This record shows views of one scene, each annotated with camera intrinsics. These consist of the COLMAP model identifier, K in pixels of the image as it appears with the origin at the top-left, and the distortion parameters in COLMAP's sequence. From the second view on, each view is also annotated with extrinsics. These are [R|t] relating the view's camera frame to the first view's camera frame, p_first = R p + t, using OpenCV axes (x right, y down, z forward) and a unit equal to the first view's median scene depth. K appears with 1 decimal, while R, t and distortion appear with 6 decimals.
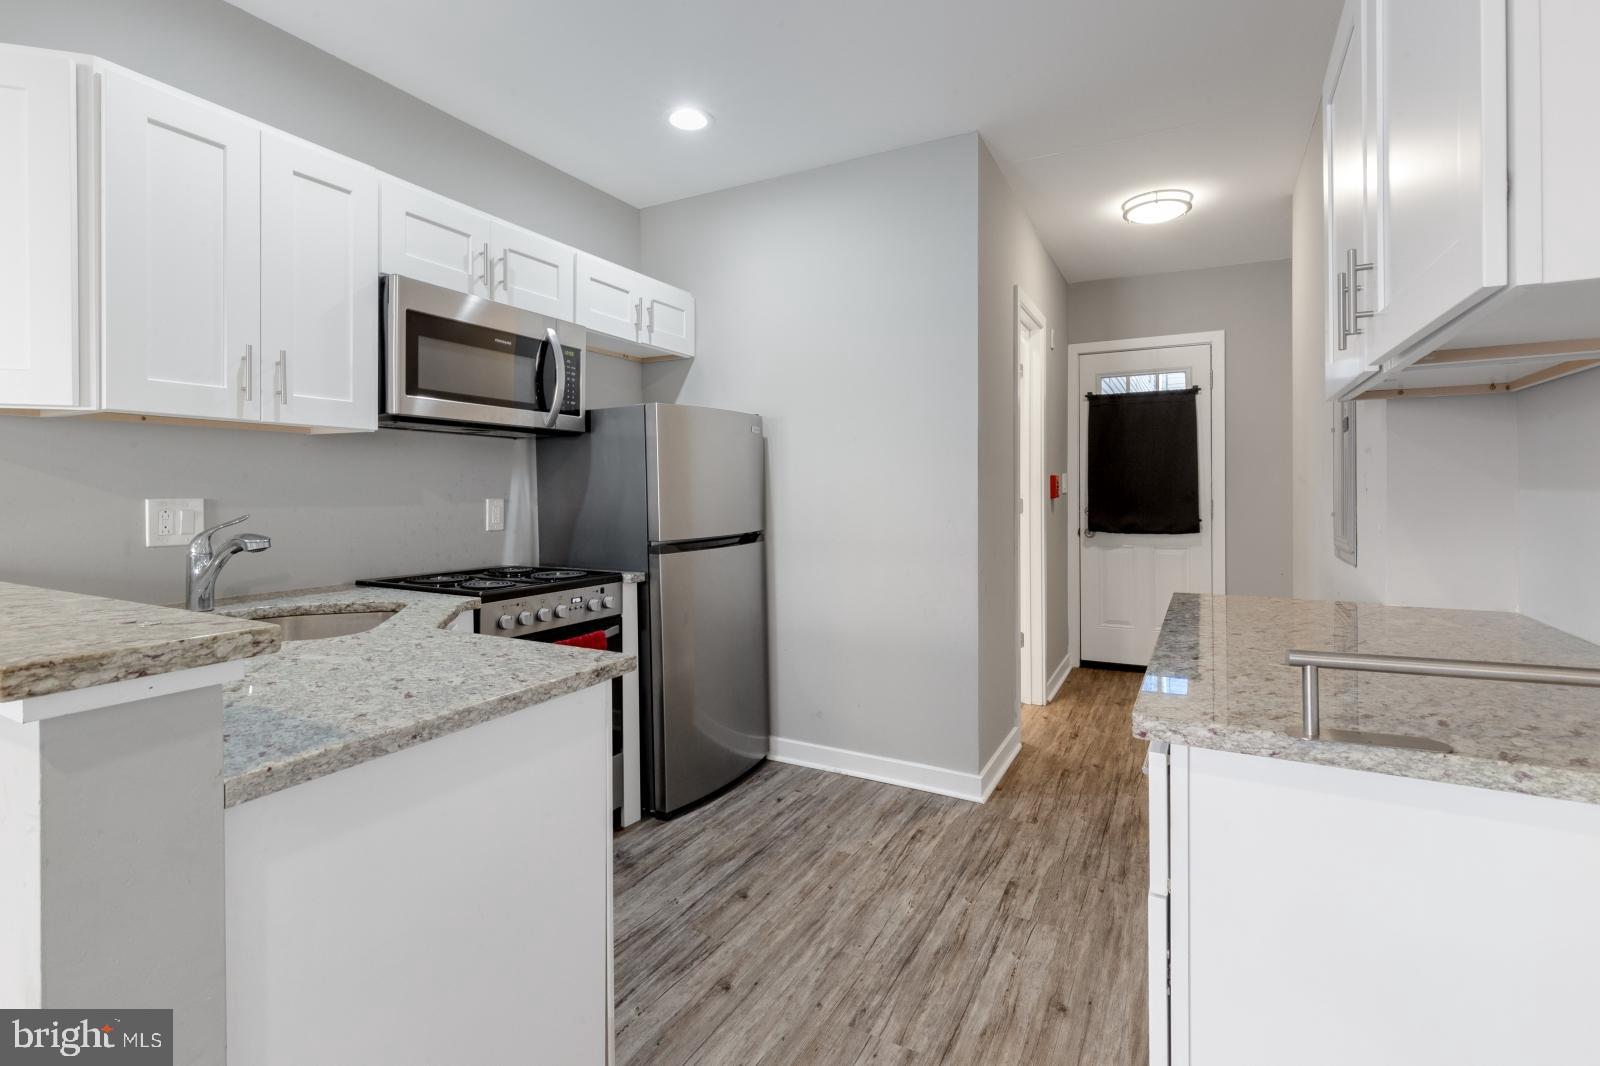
lens RADIAL K [[742.1, 0, 799.5], [0, 742.1, 500.0], [0, 0, 1]] dist [0.000401, 0.000316]
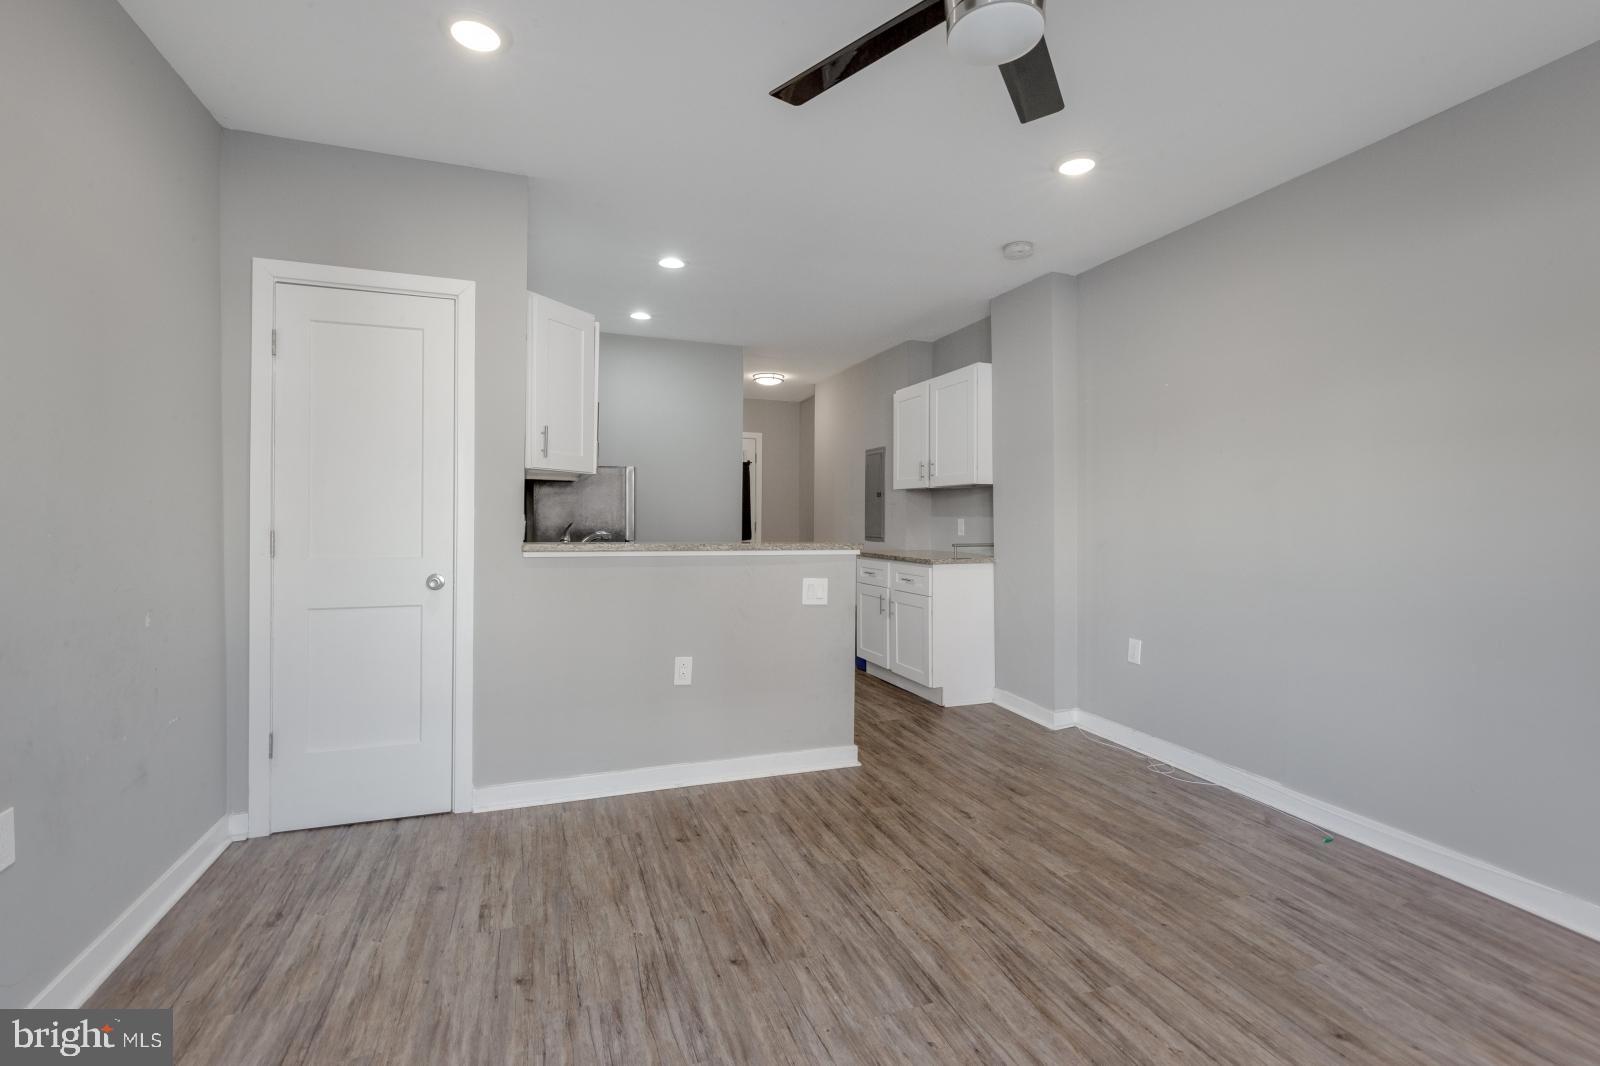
lens RADIAL K [[742.1, 0, 791.4], [0, 742.1, 513.9], [0, 0, 1]] dist [0.000401, 0.000316]
pose [[0.671060, 0.011319, 0.741316, -1.022369], [0.002987, 0.999834, -0.017971, 0.018901], [-0.741397, 0.014274, 0.670915, -0.435261]]
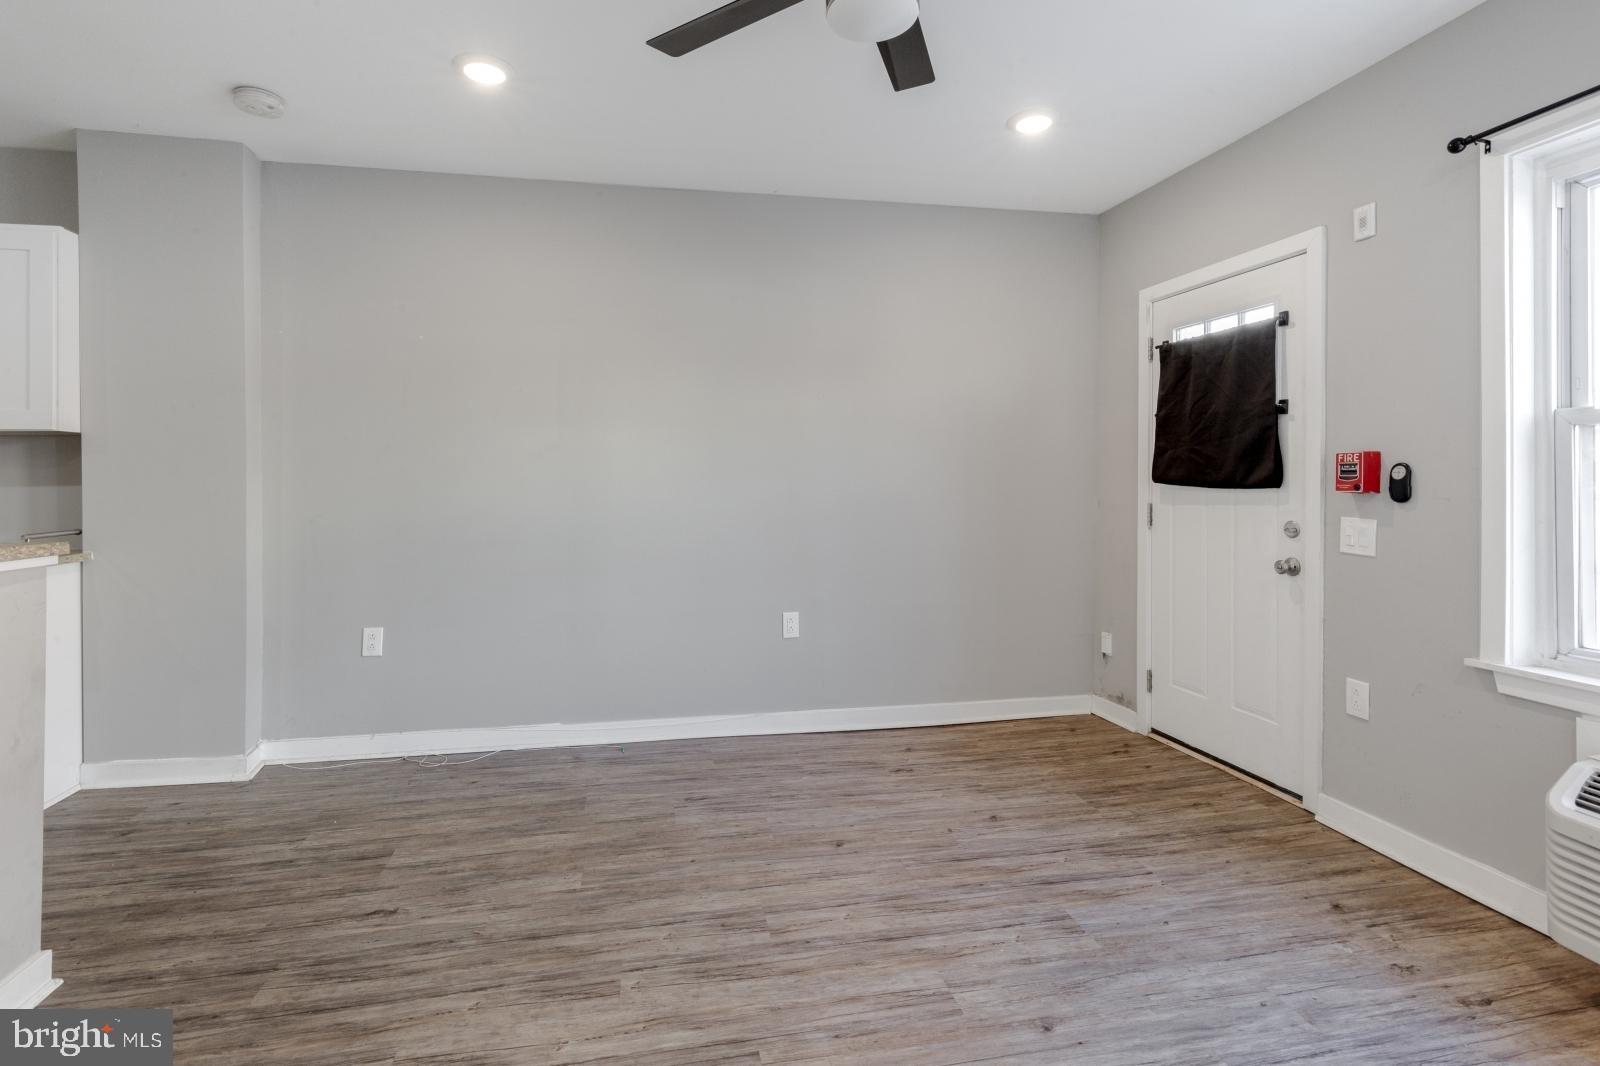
lens RADIAL K [[742.1, 0, 794.6], [0, 742.1, 483.1], [0, 0, 1]] dist [0.000401, 0.000316]
pose [[-0.641245, 0.006125, 0.767311, -0.922096], [0.022482, 0.999689, 0.010809, 0.005267], [-0.767006, 0.024182, -0.641184, 0.123022]]
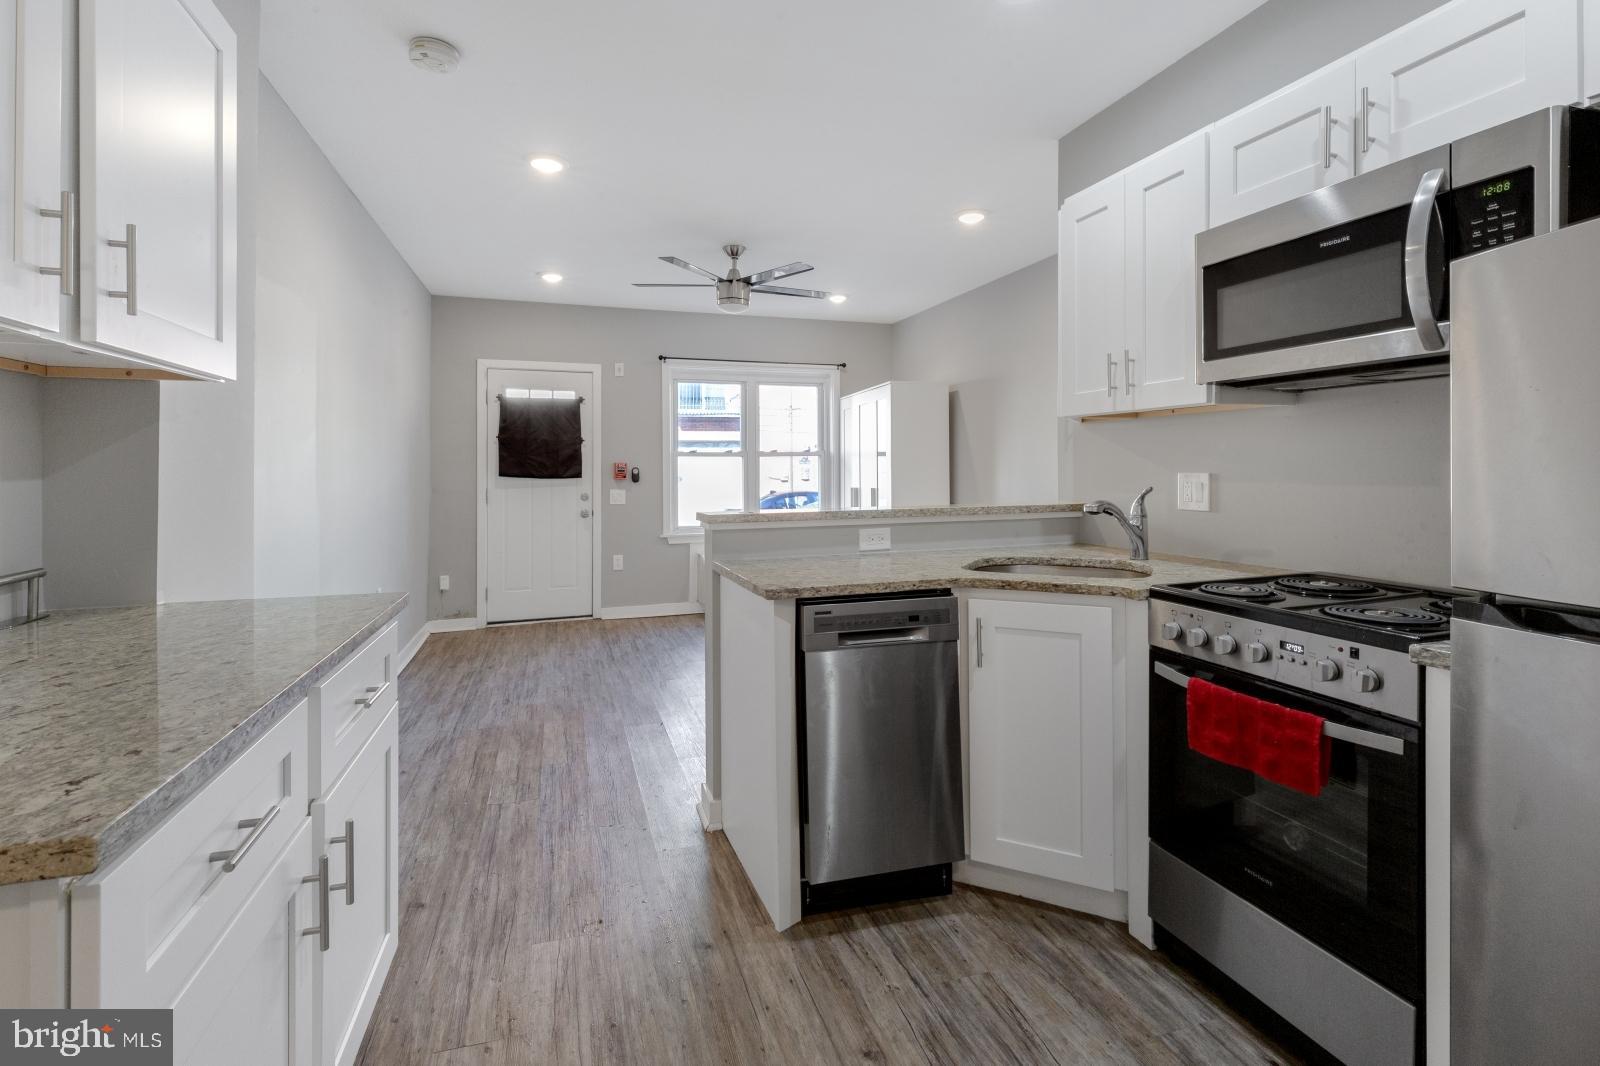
lens RADIAL K [[742.1, 0, 796.3], [0, 742.1, 482.7], [0, 0, 1]] dist [0.000401, 0.000316]
pose [[-0.692890, 0.020702, -0.720746, 0.293728], [-0.002406, 0.999516, 0.031022, -0.012985], [0.721039, 0.023229, -0.692505, 0.796388]]
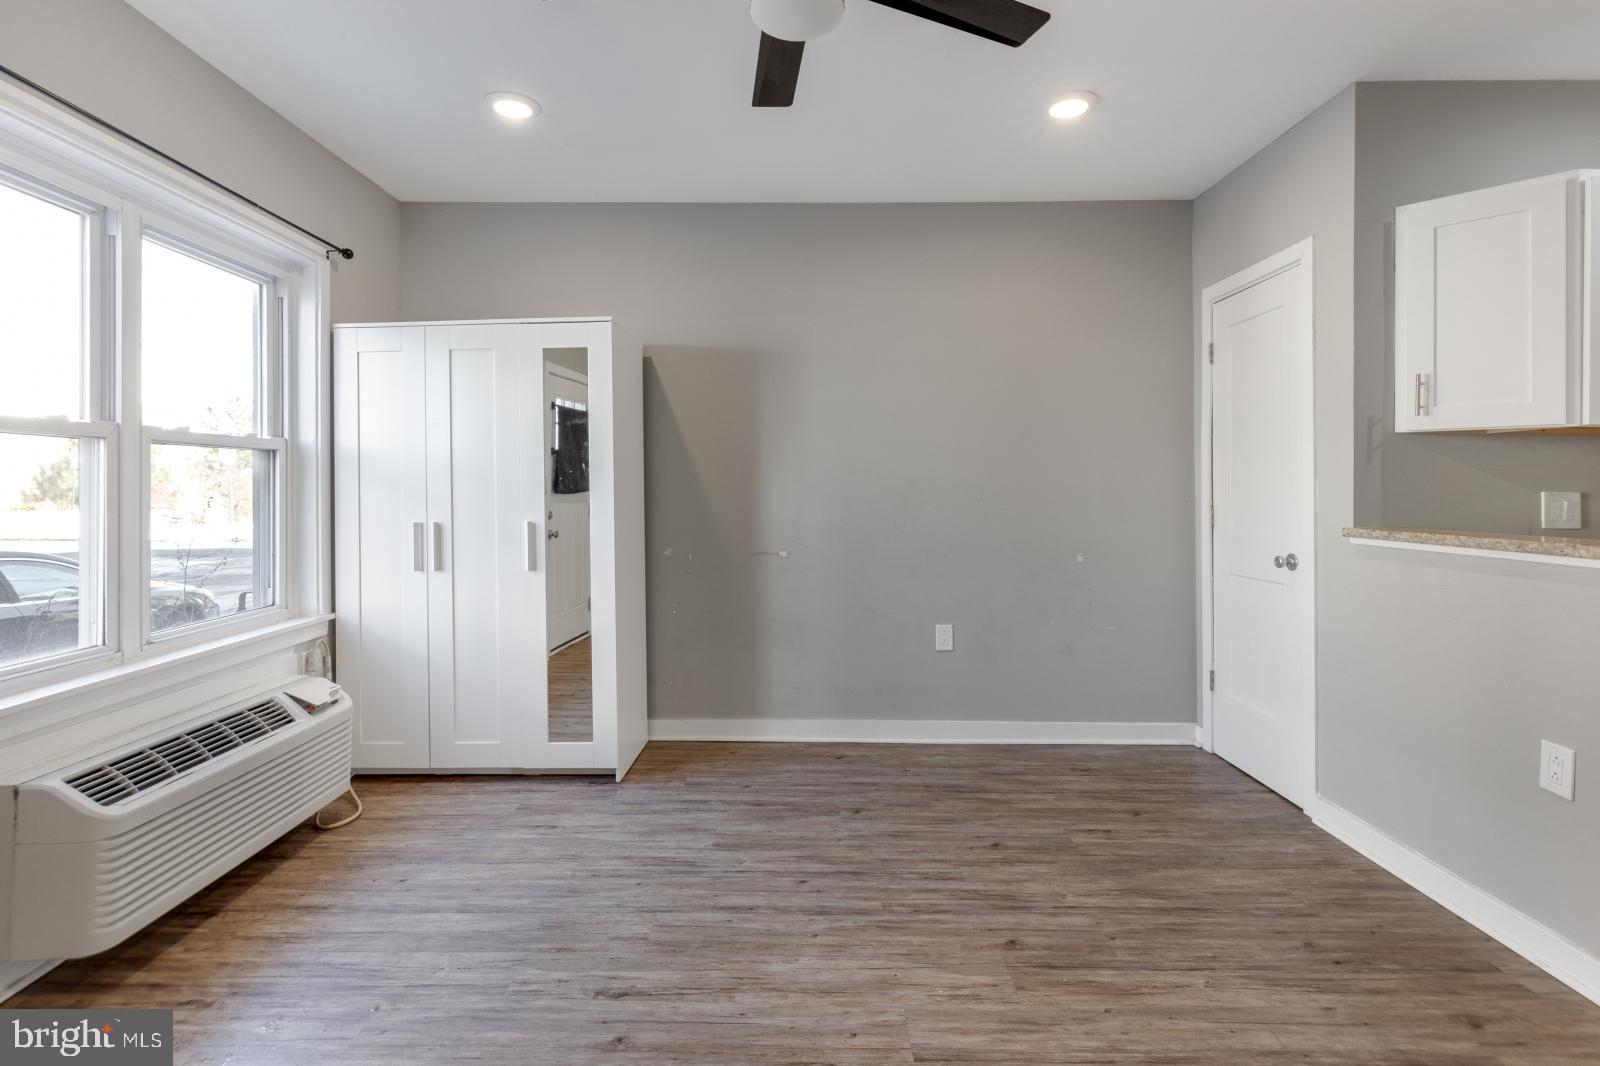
lens RADIAL K [[742.1, 0, 791.4], [0, 742.1, 488.5], [0, 0, 1]] dist [0.000401, 0.000316]
pose [[0.458442, 0.003369, -0.888718, -0.183278], [-0.019388, 0.999793, -0.006211, 0.014780], [0.888513, 0.020078, 0.458412, -0.429539]]
